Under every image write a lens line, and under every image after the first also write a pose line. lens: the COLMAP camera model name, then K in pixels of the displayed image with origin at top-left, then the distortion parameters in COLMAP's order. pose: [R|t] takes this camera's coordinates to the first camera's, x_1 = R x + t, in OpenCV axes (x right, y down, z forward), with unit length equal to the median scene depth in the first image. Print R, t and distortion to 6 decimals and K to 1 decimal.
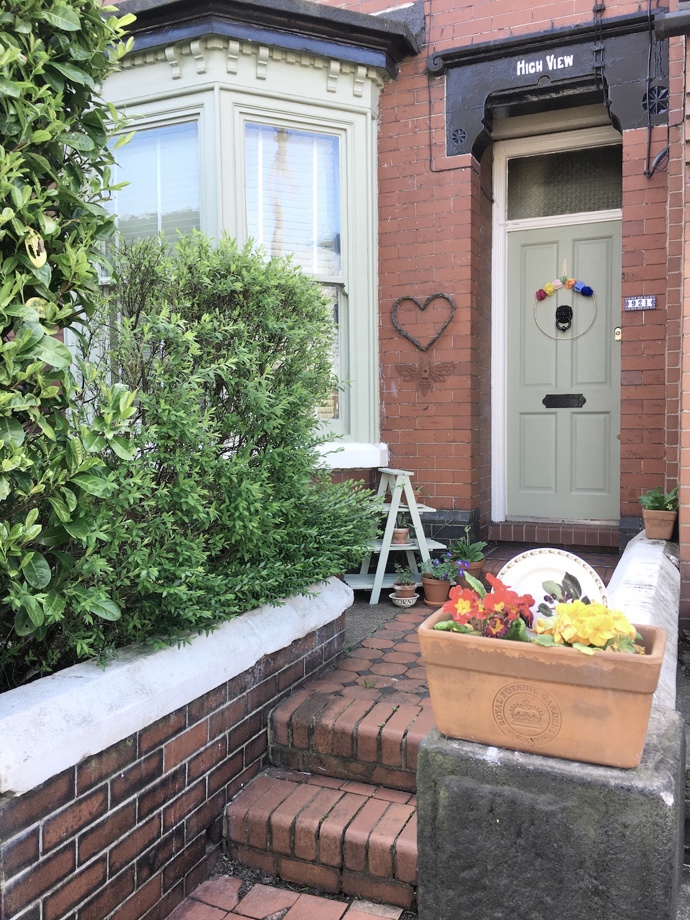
lens RADIAL K [[785.1, 0, 345.5], [0, 785.1, 455.3], [0, 0, 1]] dist [0.079314, -0.104475]
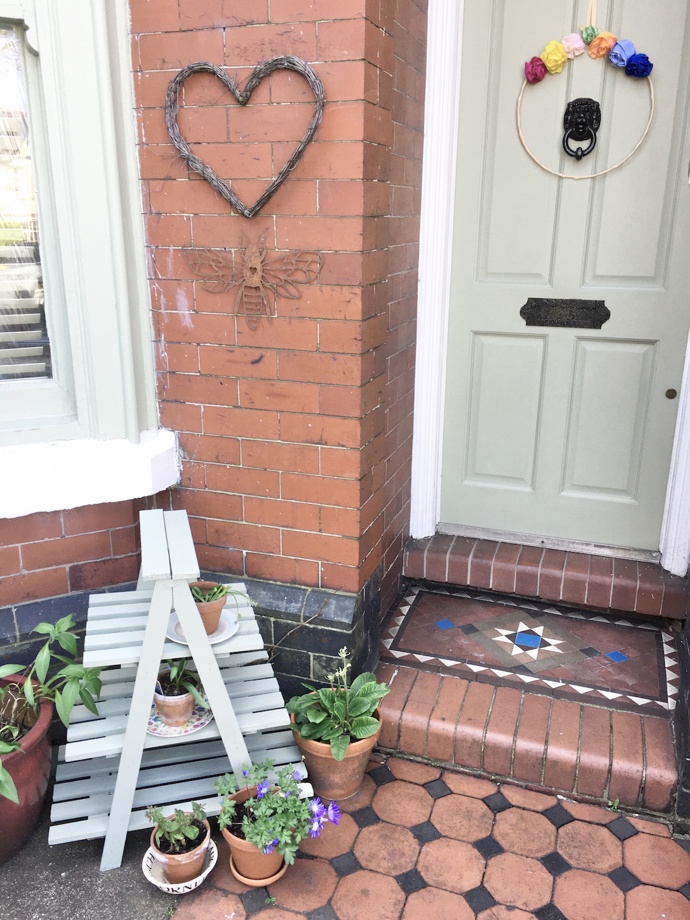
lens RADIAL K [[785.1, 0, 345.5], [0, 785.1, 455.3], [0, 0, 1]] dist [0.079314, -0.104475]
pose [[0.997015, -0.007322, 0.076860, 0.115348], [-0.012557, 0.966862, 0.254990, -0.117171], [-0.076180, -0.255194, 0.963884, 0.572840]]
